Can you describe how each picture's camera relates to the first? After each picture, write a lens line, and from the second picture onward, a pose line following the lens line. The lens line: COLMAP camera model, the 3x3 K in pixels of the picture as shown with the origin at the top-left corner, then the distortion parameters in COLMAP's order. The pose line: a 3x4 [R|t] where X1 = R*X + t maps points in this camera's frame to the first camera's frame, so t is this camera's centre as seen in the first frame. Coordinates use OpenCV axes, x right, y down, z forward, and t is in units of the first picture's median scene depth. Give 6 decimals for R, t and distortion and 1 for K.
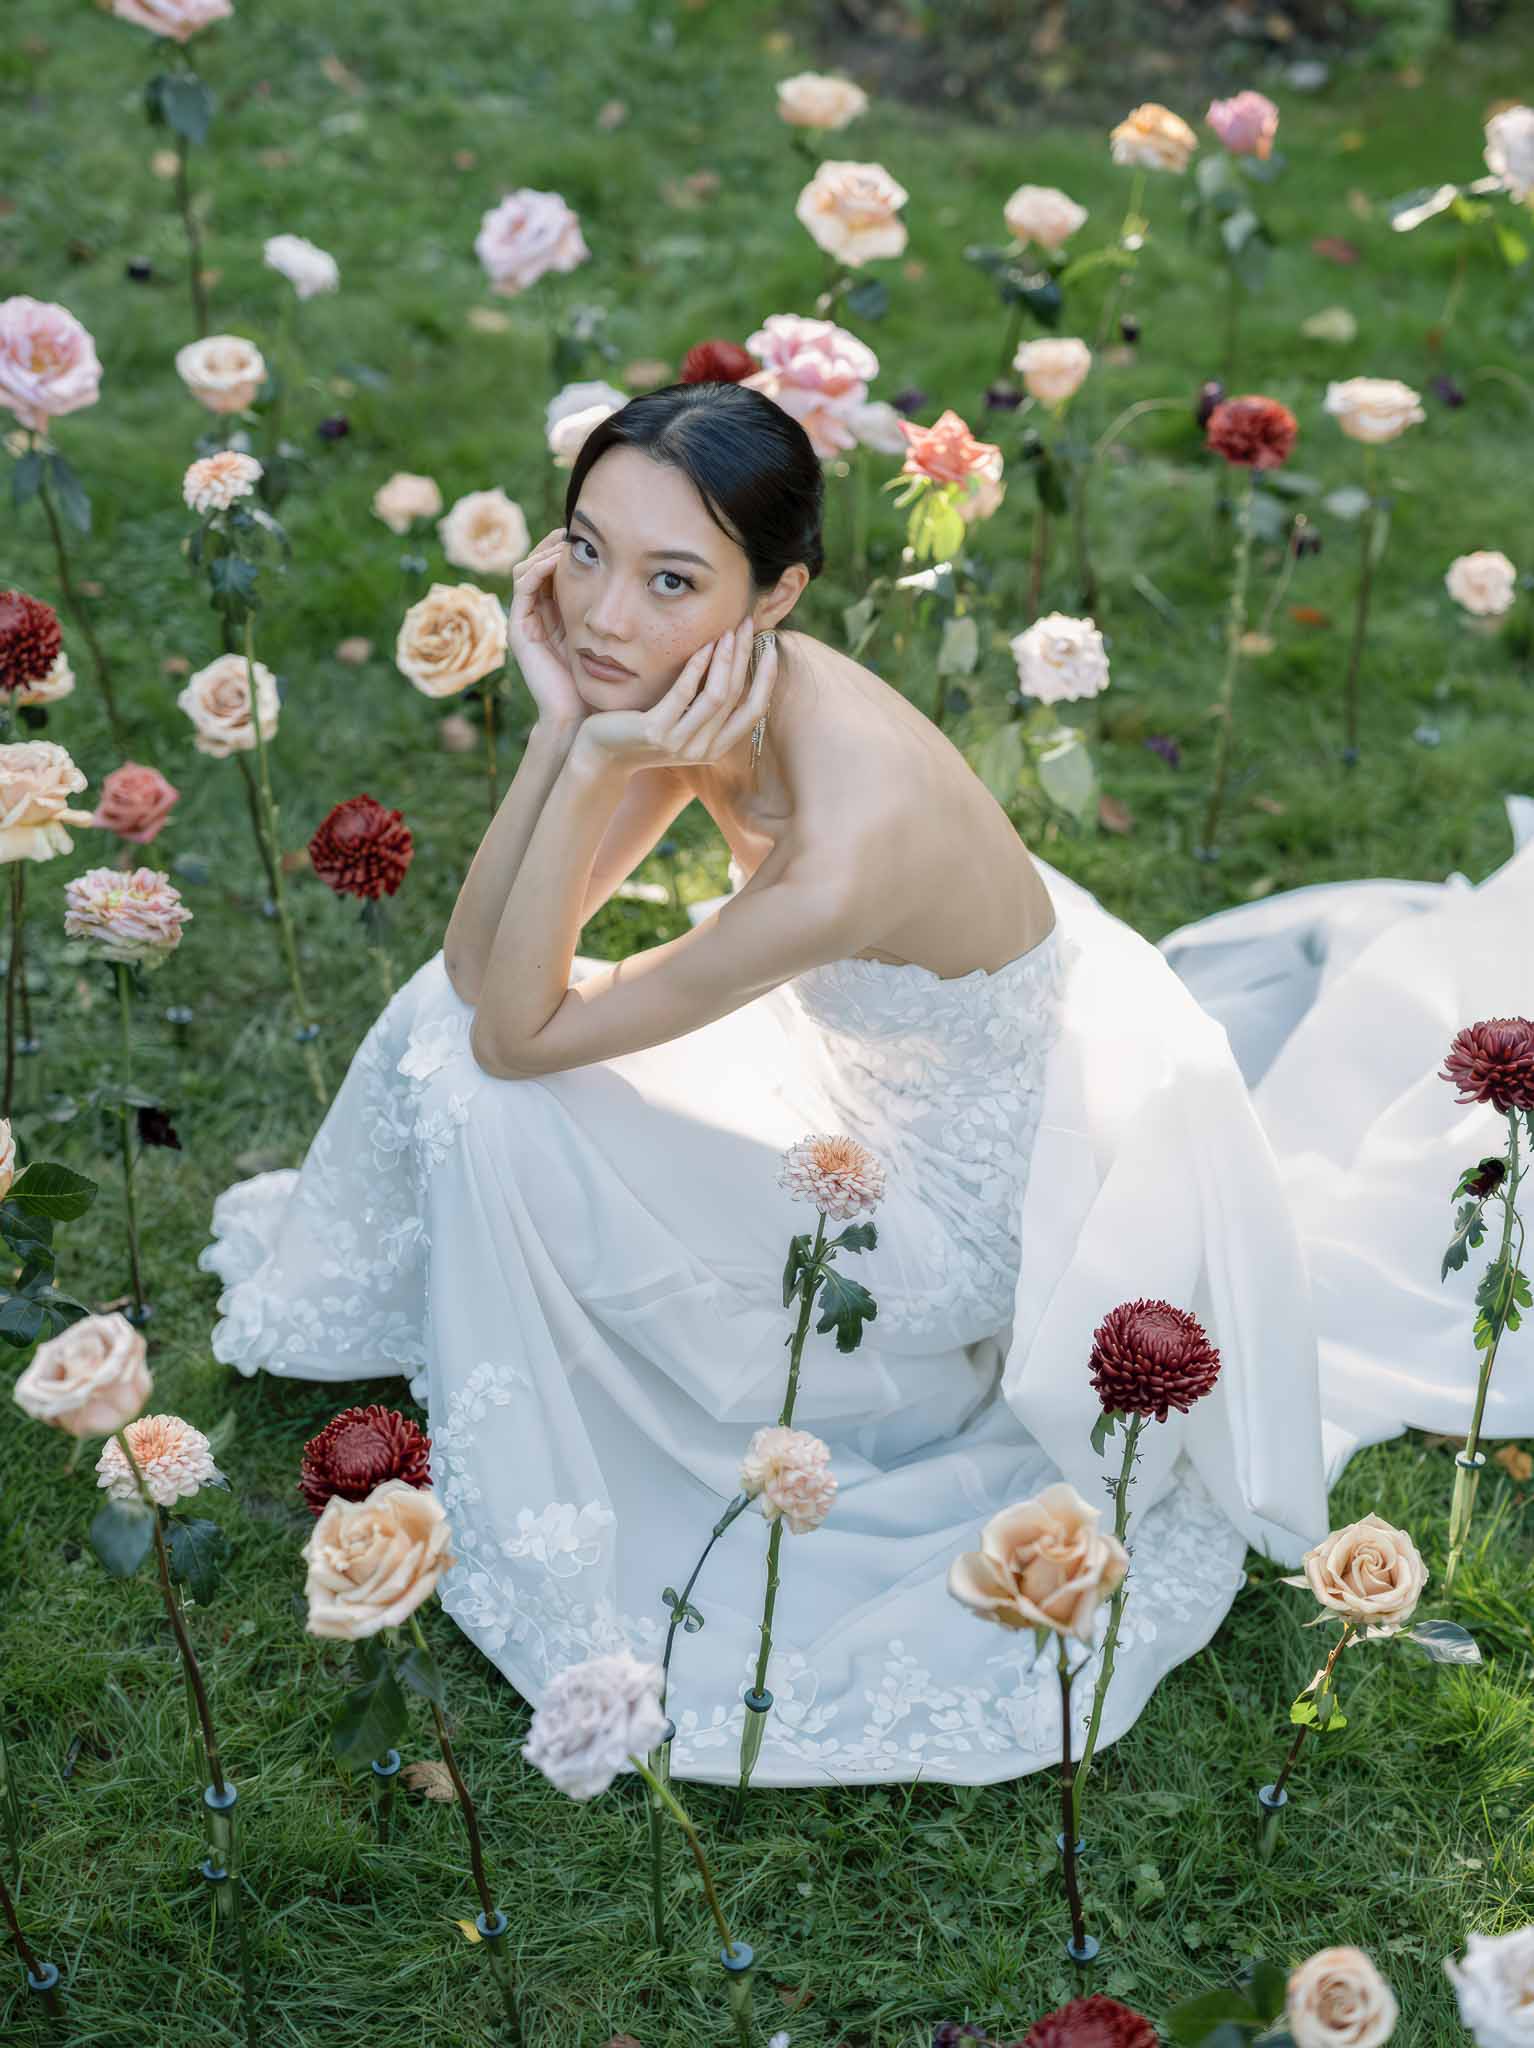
lens RADIAL K [[3801.4, 0, 799.0], [0, 3801.4, 1025.3], [0, 0, 1]] dist [0.035534, -0.300029]
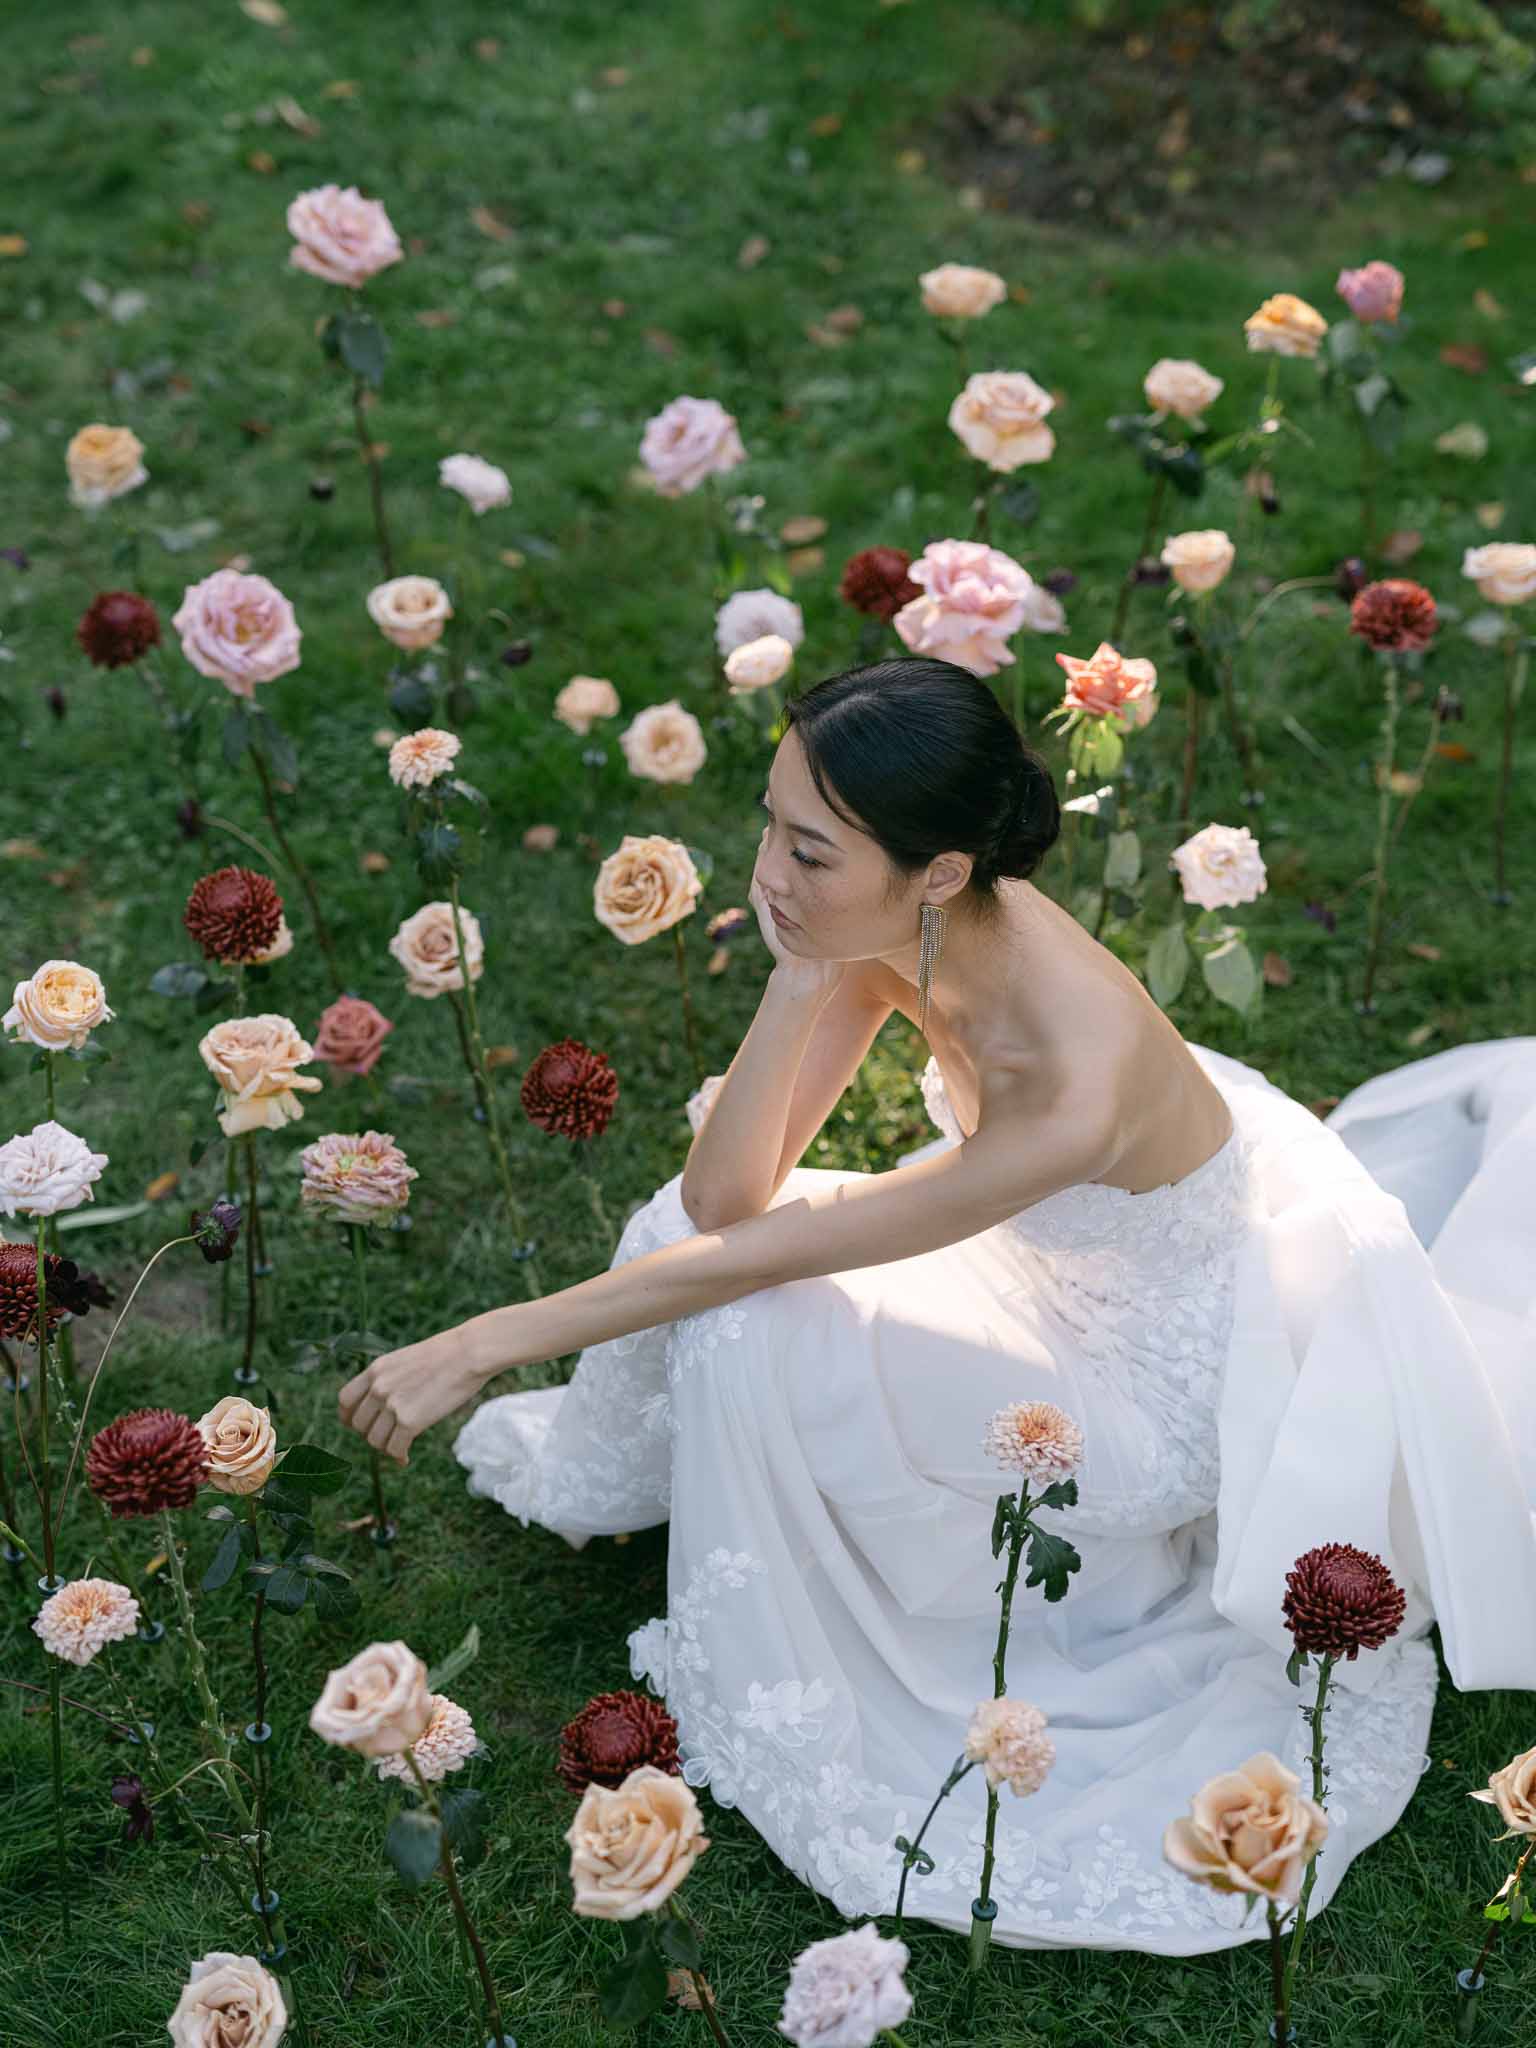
lens RADIAL K [[3798.0, 0, 768.0], [0, 3798.0, 1024.0], [0, 0, 1]] dist [0.018605, -0.049770]
pose [[0.997829, -0.044589, -0.048467, -0.007422], [0.045887, 0.998608, 0.026007, -0.091024], [0.047240, -0.028175, 0.998486, -0.058317]]
